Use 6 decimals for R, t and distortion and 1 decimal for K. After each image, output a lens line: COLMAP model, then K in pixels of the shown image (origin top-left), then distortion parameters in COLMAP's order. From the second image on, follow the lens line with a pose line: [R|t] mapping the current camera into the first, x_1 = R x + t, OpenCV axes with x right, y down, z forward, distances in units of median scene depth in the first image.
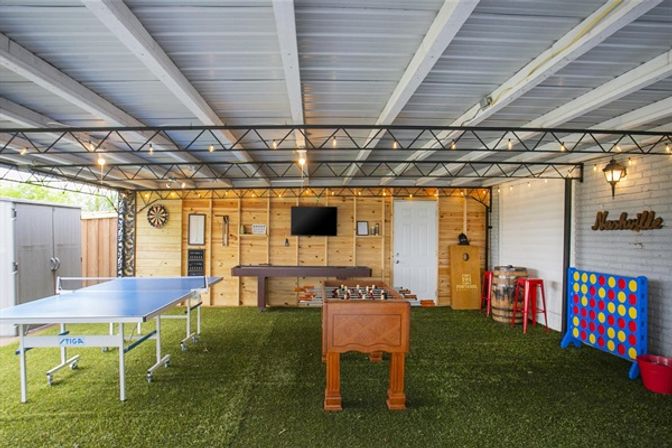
lens RADIAL K [[406.4, 0, 336.0], [0, 406.4, 224.0], [0, 0, 1]] dist [-0.033300, 0.000311]
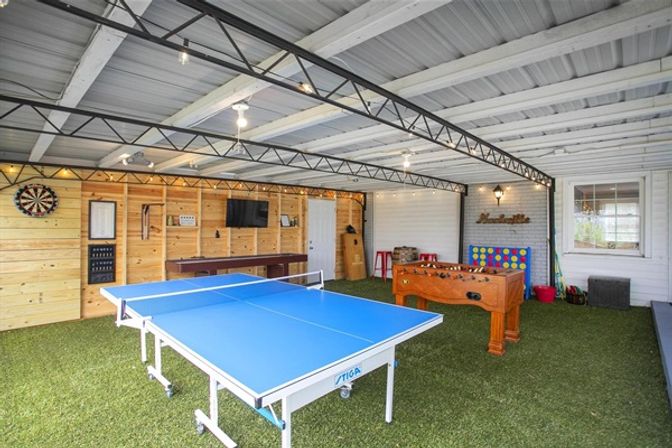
lens RADIAL K [[325.9, 0, 336.0], [0, 325.9, 224.0], [0, 0, 1]] dist [0.001574, 0.000575]
pose [[0.727774, 0.003763, 0.685807, -0.470766], [-0.016991, 0.999777, 0.012545, 0.005710], [-0.685607, -0.020782, 0.727675, 0.220332]]
